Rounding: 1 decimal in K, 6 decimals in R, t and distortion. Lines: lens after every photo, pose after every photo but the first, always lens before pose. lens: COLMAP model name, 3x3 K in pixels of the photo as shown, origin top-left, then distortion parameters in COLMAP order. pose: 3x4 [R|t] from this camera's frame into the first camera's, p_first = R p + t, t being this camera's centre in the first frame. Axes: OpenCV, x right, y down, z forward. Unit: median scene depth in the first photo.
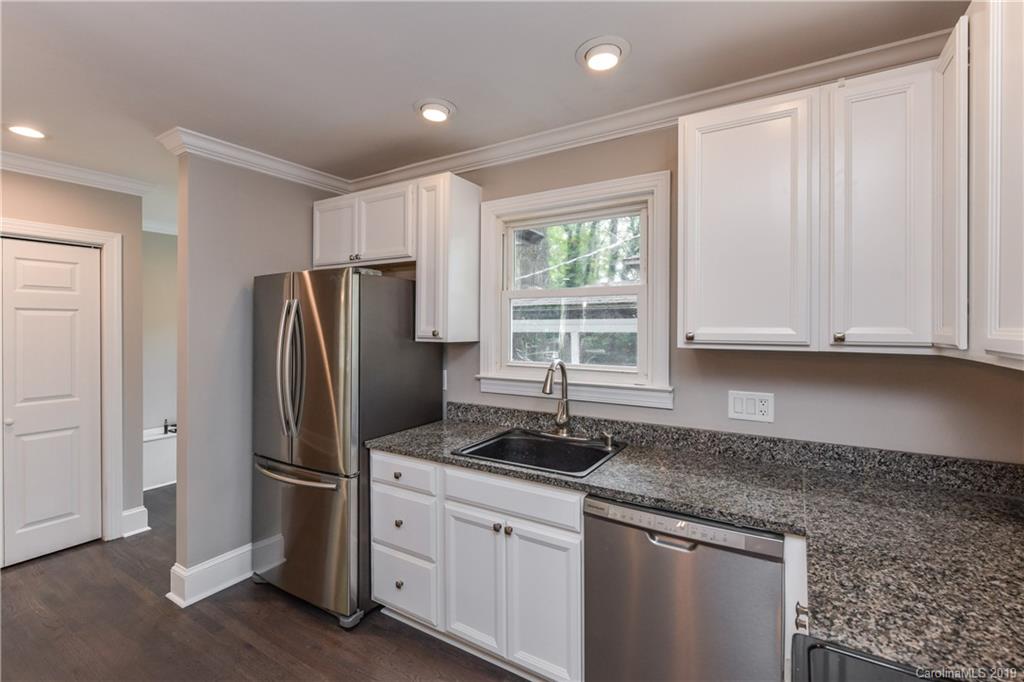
lens RADIAL K [[438.4, 0, 517.7], [0, 438.4, 330.5], [0, 0, 1]] dist [-0.001962, -0.001938]
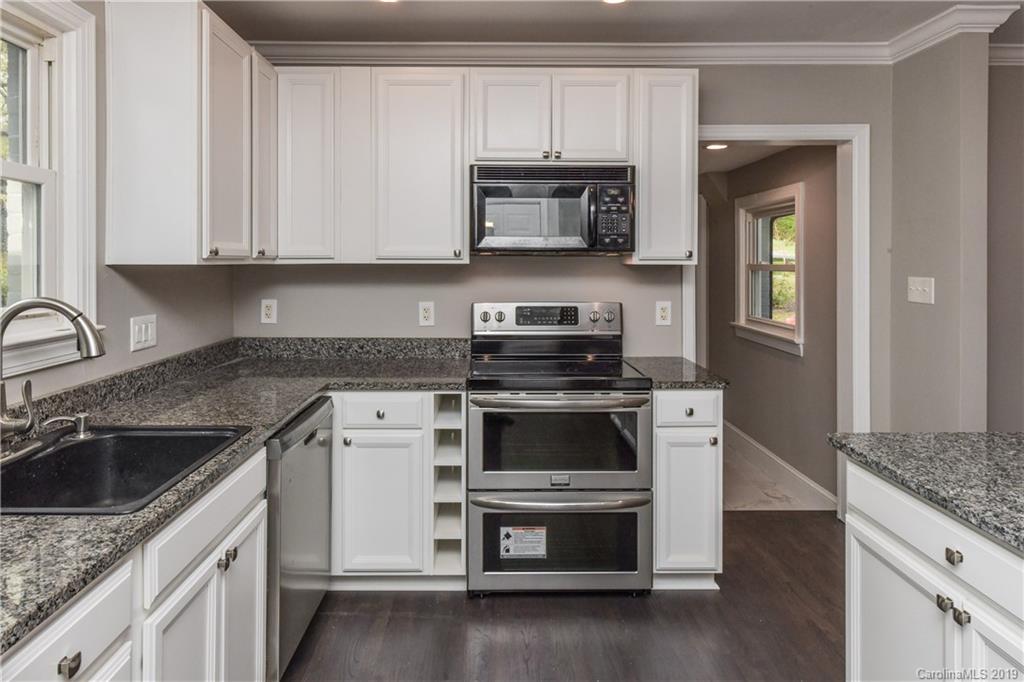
lens RADIAL K [[612.2, 0, 491.8], [0, 612.2, 260.6], [0, 0, 1]] dist [0.024884, 0.002102]
pose [[-0.530089, -0.004681, 0.847929, -0.797303], [0.007044, 0.999926, 0.009924, 0.018893], [-0.847913, 0.011234, -0.530017, 0.951094]]
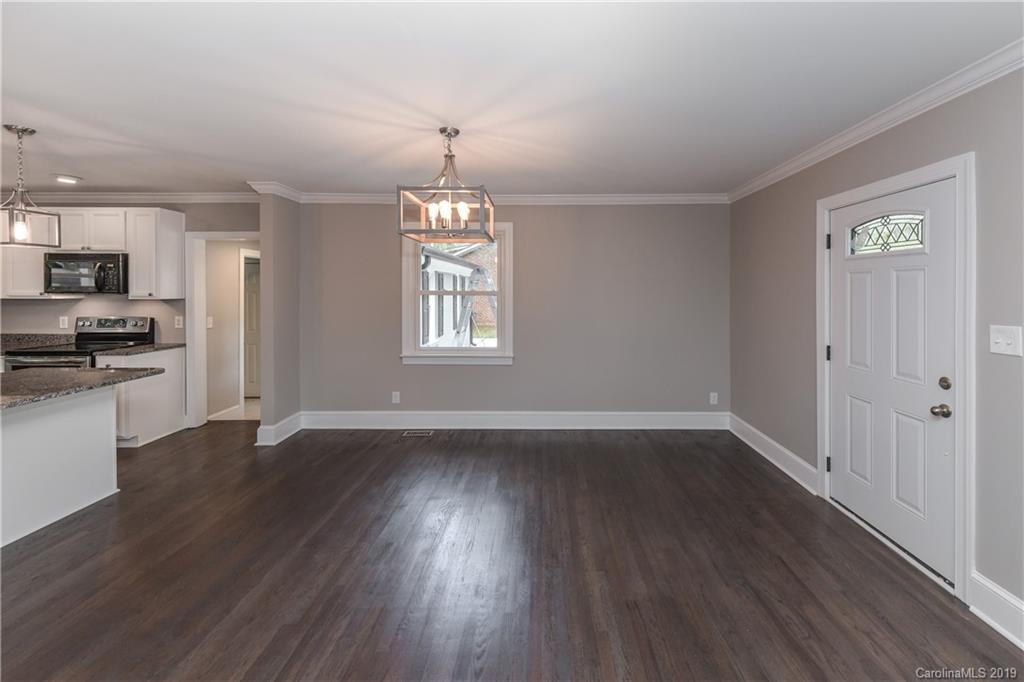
lens RADIAL K [[408.7, 0, 531.8], [0, 408.7, 292.2], [0, 0, 1]] dist [-0.000774, -0.000209]
pose [[-0.533862, -0.006636, 0.845545, -2.482055], [0.006845, 0.999903, 0.012169, -0.000375], [-0.845544, 0.012284, -0.533765, -0.624452]]
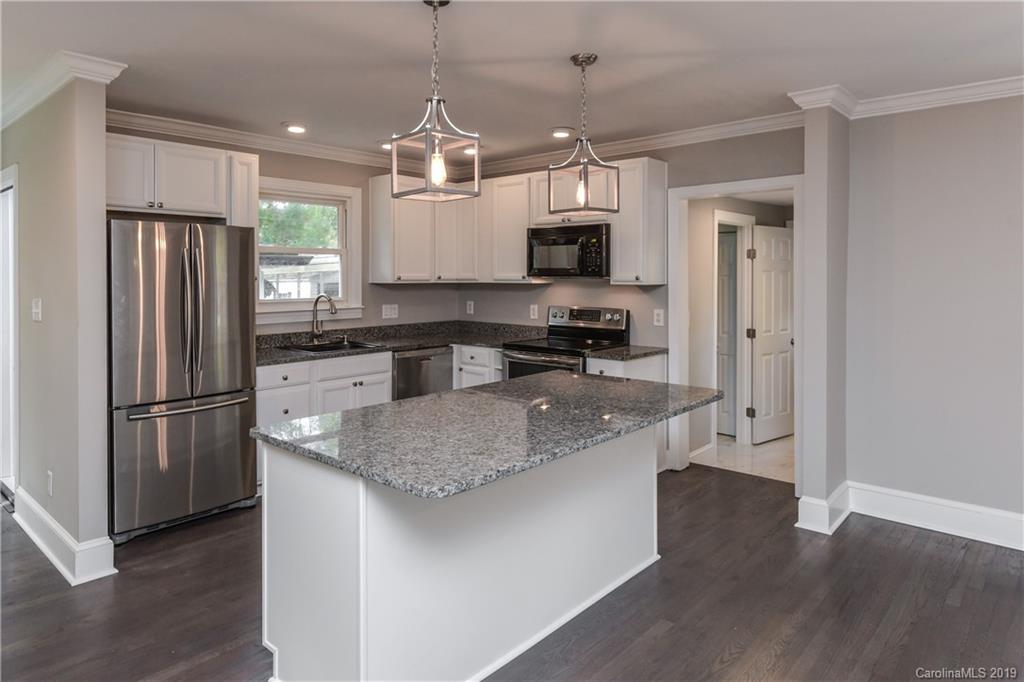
lens RADIAL K [[625.1, 0, 514.3], [0, 625.1, 283.3], [0, 0, 1]] dist [0.007921, -0.005845]
pose [[0.163769, -0.014748, 0.986389, -2.069414], [0.011550, 0.999848, 0.013031, 0.006246], [-0.986431, 0.009259, 0.163914, -0.064894]]
